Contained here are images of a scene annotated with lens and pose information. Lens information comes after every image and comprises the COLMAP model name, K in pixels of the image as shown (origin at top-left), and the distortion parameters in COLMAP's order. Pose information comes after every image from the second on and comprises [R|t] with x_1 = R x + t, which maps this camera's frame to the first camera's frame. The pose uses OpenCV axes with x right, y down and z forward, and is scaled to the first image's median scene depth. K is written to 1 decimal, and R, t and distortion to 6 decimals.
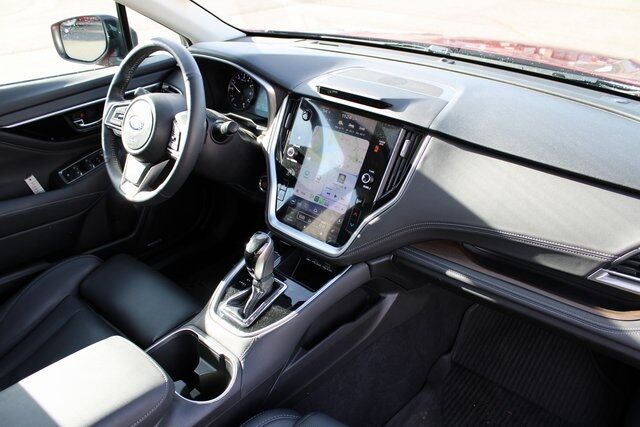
lens RADIAL K [[521.6, 0, 320.0], [0, 521.6, 213.5], [0, 0, 1]] dist [-0.086100, 0.003896]
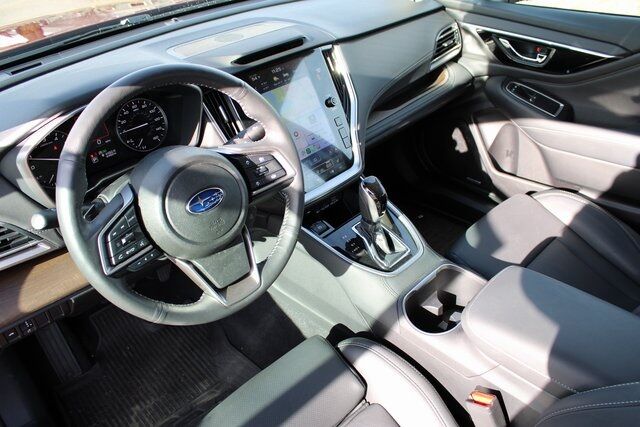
lens RADIAL K [[521.6, 0, 320.0], [0, 521.6, 213.5], [0, 0, 1]] dist [-0.086100, 0.003896]
pose [[0.073907, -0.570283, 0.818117, -0.974200], [0.526560, 0.719000, 0.453623, -0.419518], [-0.846919, 0.397261, 0.353428, 0.719805]]
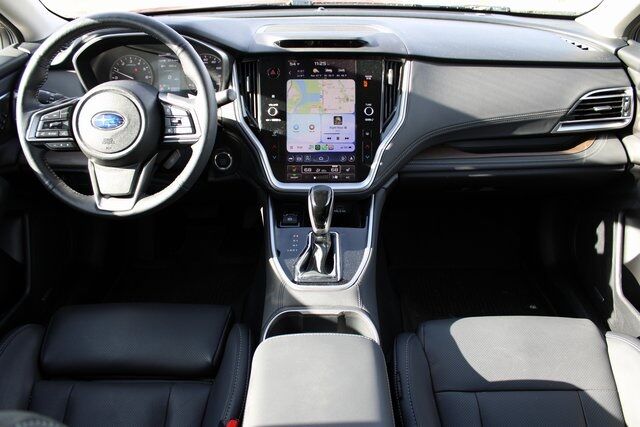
lens RADIAL K [[521.6, 0, 320.0], [0, 521.6, 213.5], [0, 0, 1]] dist [-0.086100, 0.003896]
pose [[0.754536, -0.336640, 0.563337, -0.667369], [0.321537, 0.937954, 0.129836, -0.041093], [-0.572092, 0.083167, 0.815962, 0.189769]]
